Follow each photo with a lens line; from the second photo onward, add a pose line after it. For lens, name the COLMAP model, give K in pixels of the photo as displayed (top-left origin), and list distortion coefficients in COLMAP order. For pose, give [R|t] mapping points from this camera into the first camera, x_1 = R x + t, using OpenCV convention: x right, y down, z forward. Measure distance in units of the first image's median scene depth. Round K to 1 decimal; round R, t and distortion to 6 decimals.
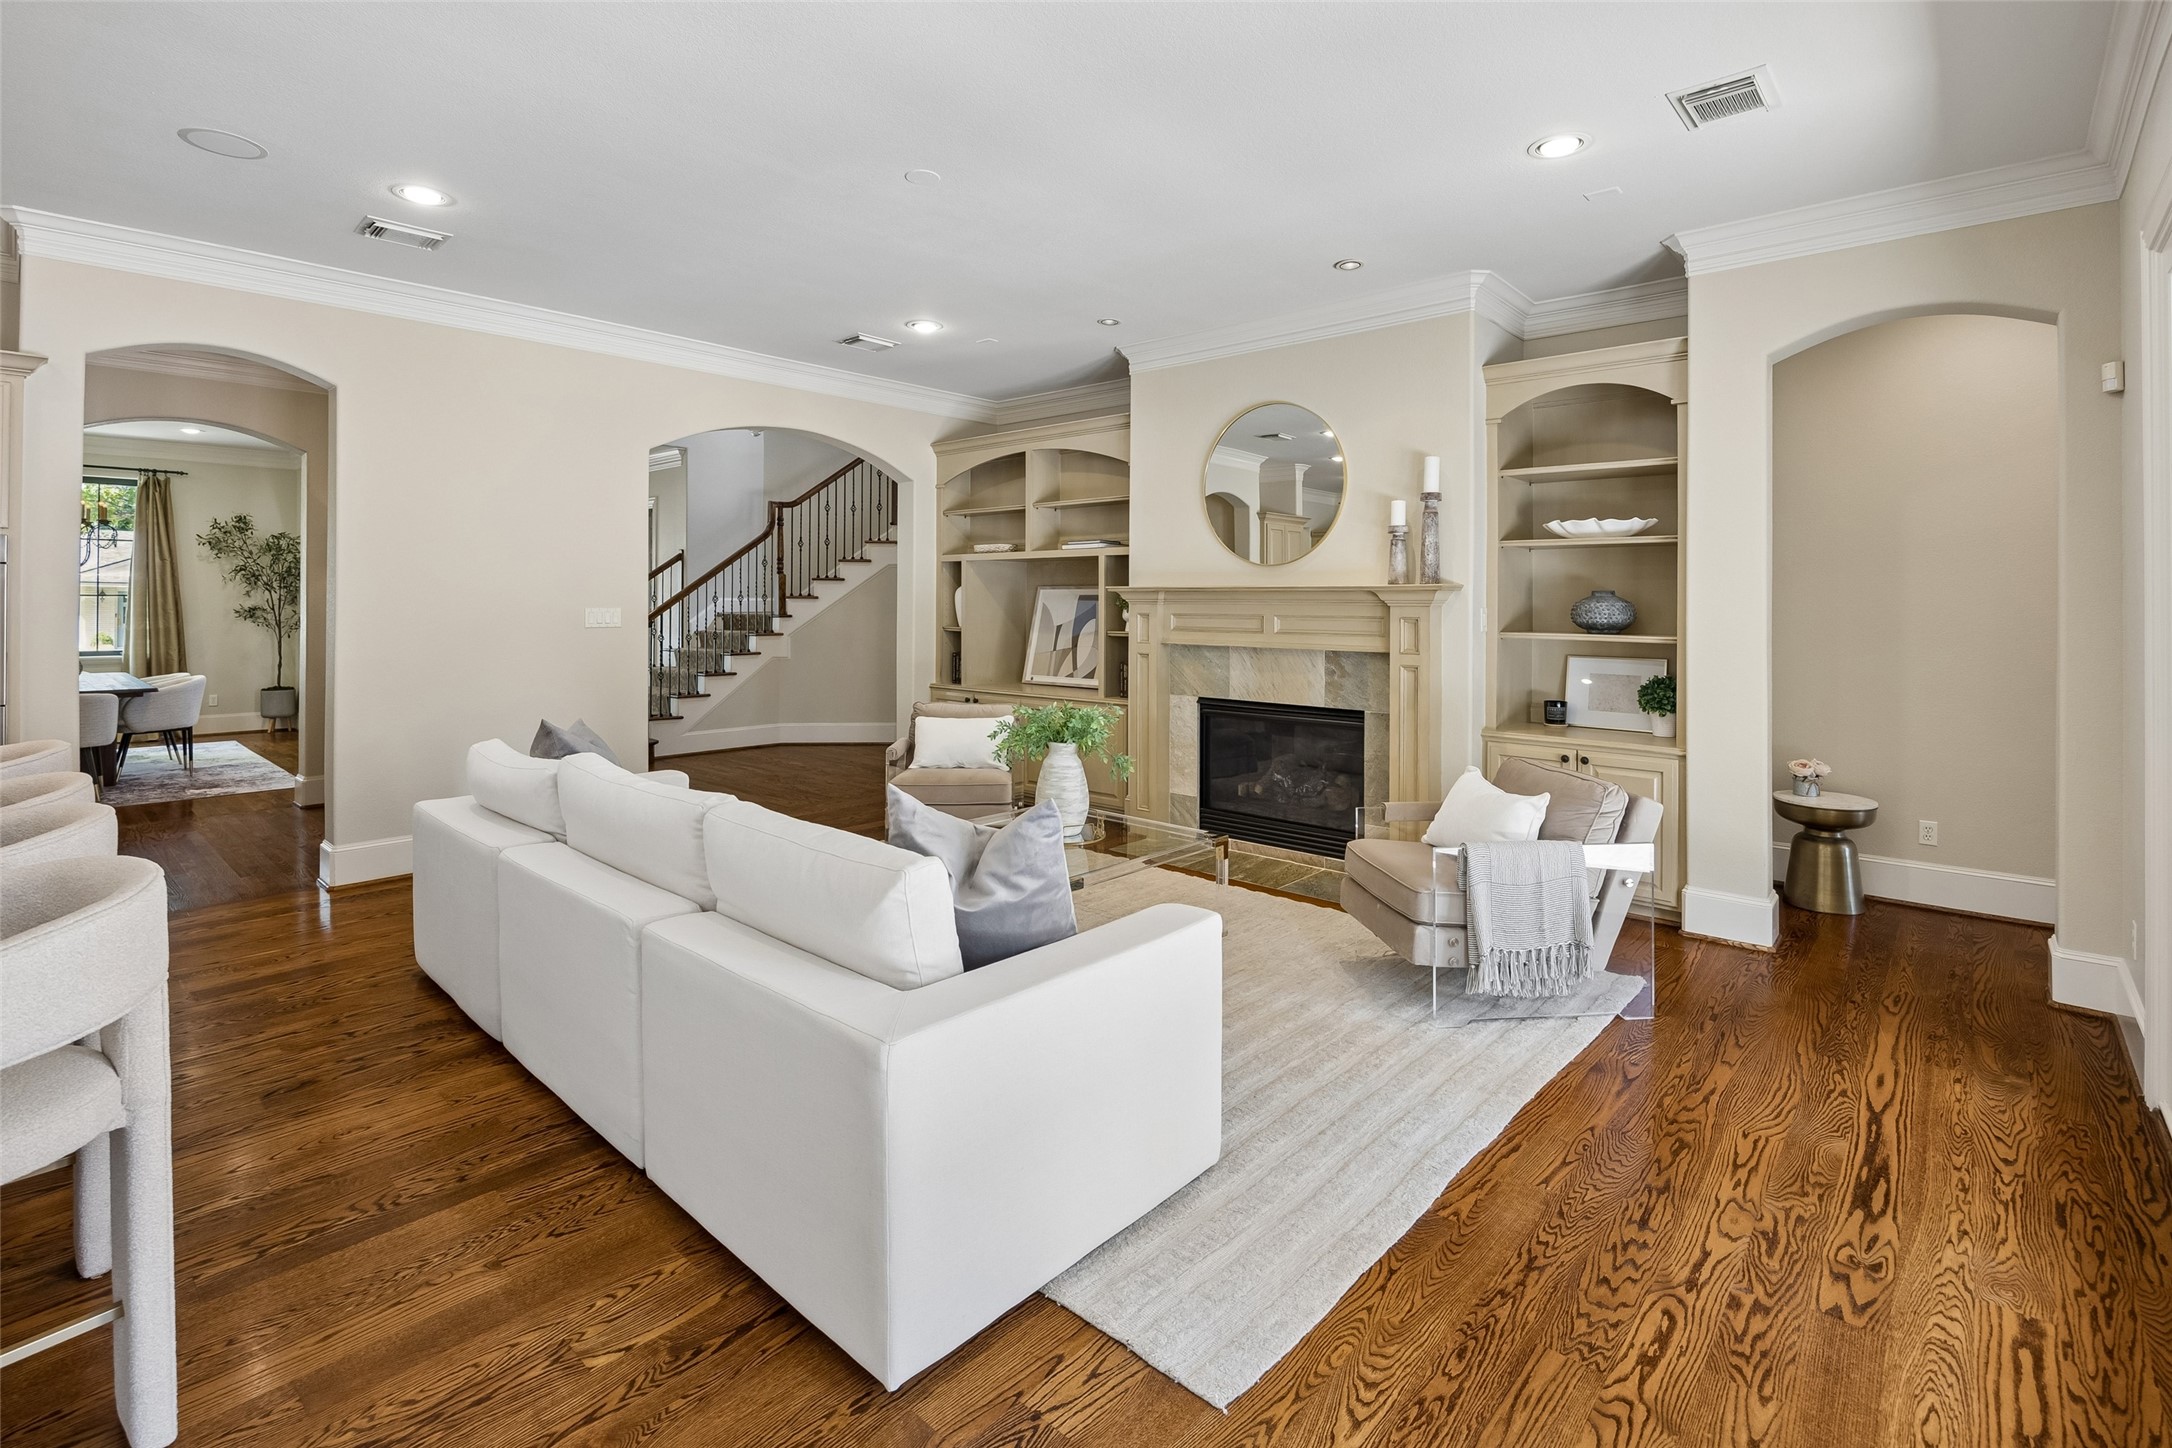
lens RADIAL K [[981.1, 0, 1085.0], [0, 981.1, 607.9], [0, 0, 1]] dist [-0.016863, 0.000474]
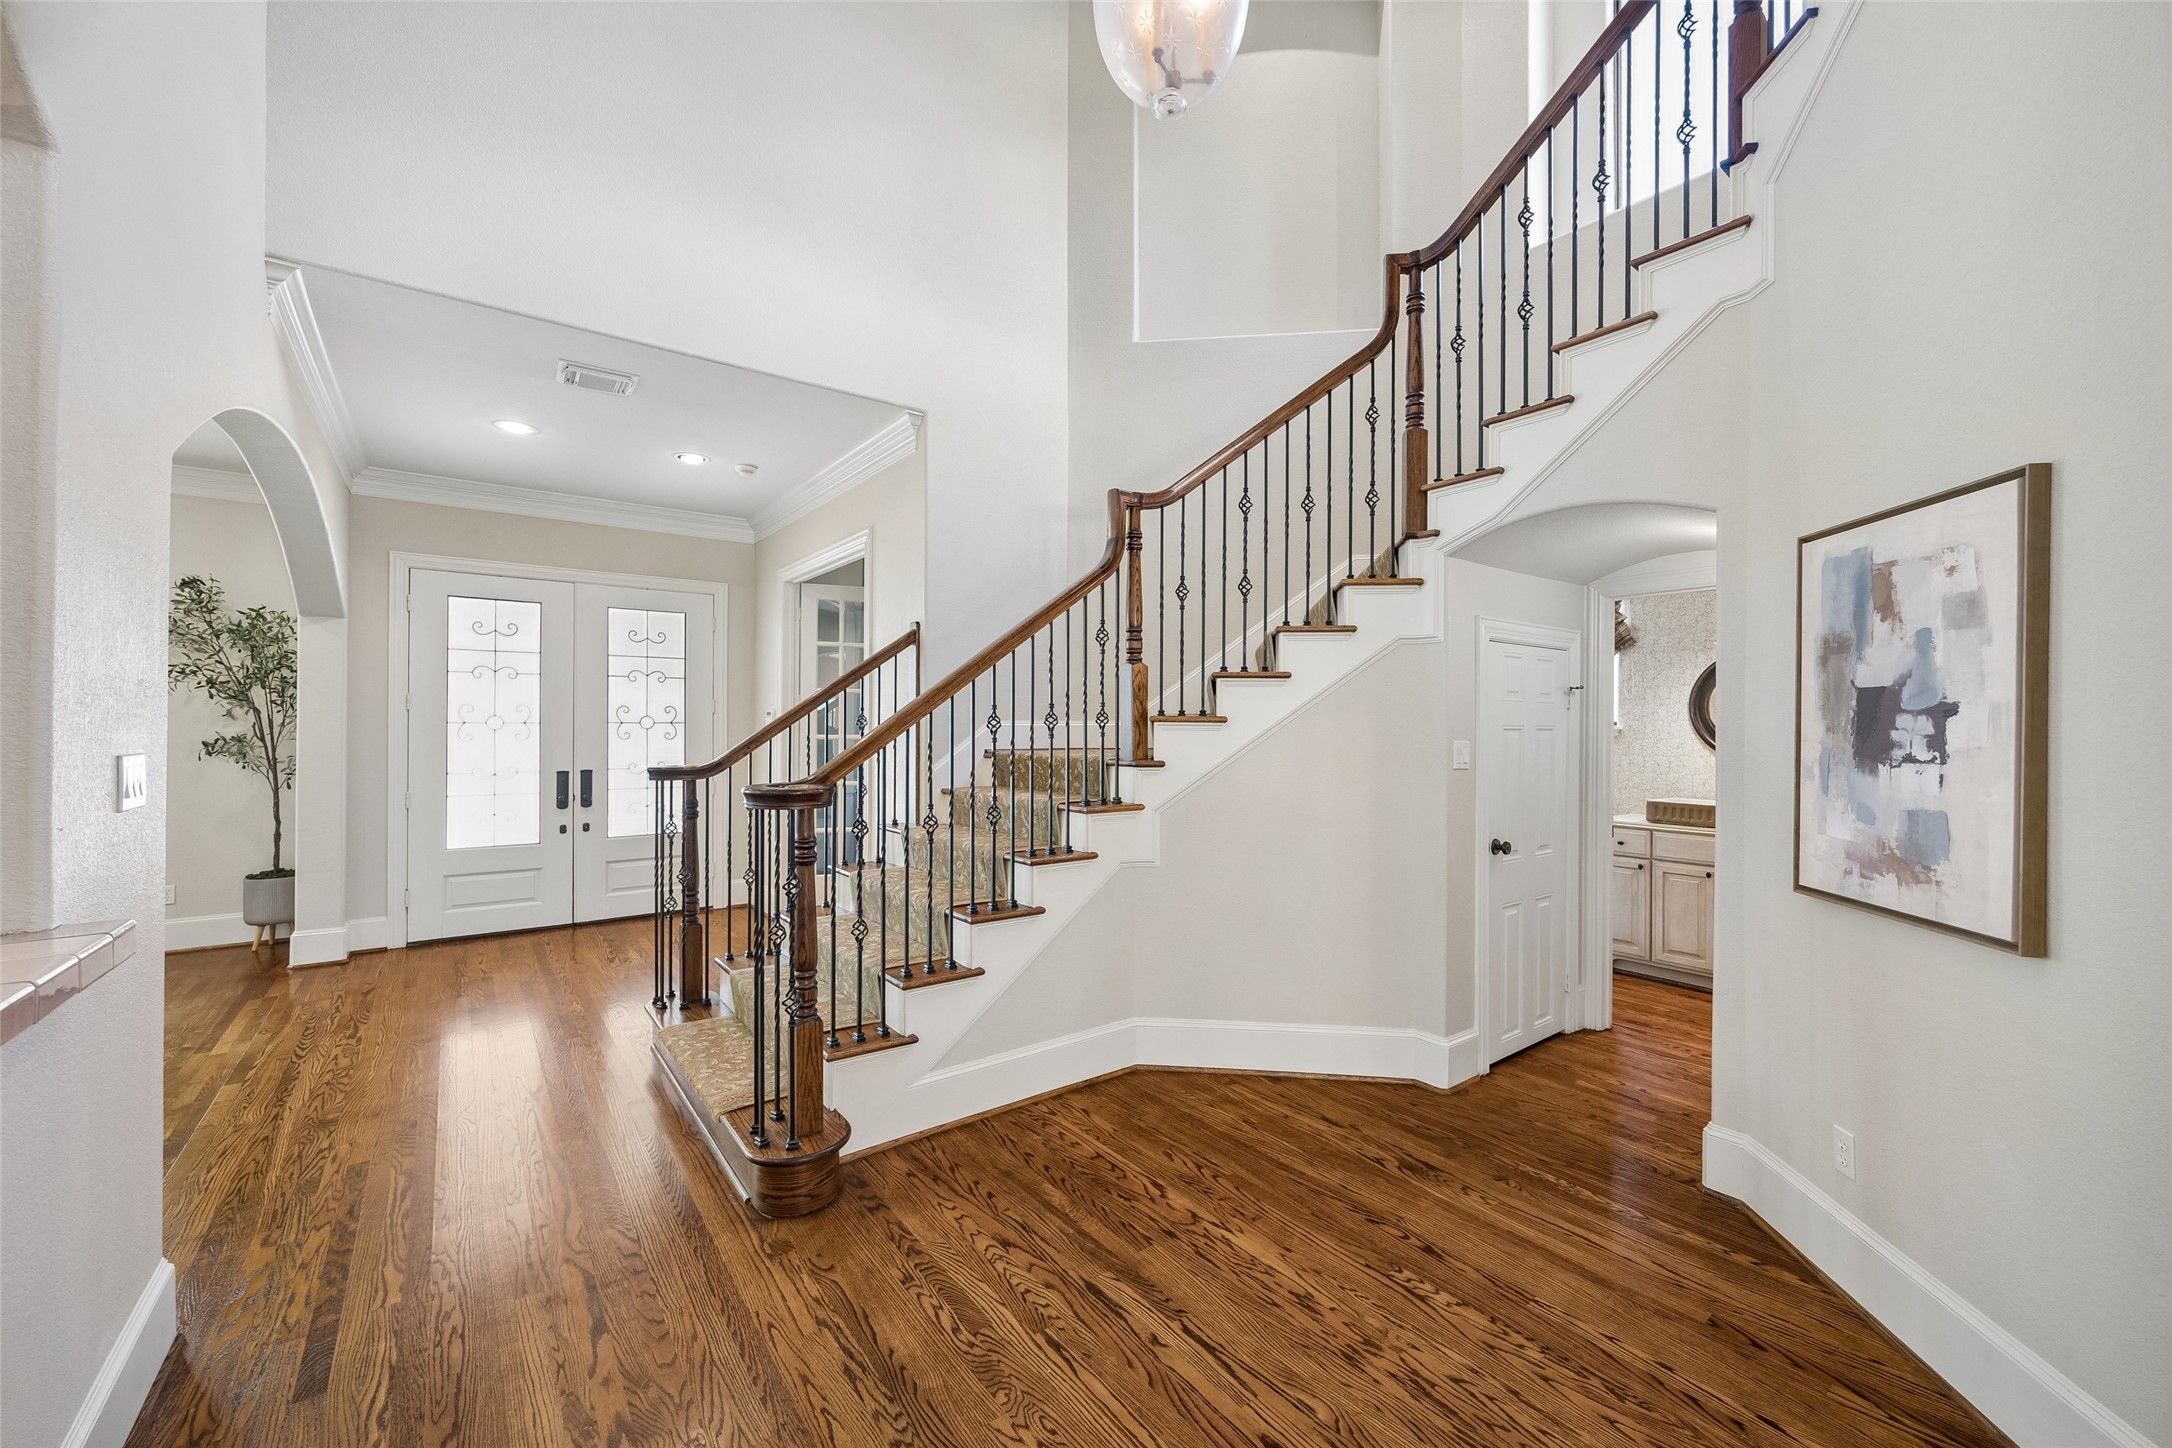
lens RADIAL K [[835.2, 0, 1101.9], [0, 835.2, 724.4], [0, 0, 1]] dist [-0.015184, -0.000385]
pose [[0.984679, -0.000380, -0.174374, -0.262281], [0.000616, 0.999999, 0.001298, -0.008795], [0.174373, -0.001386, 0.984679, 0.640440]]
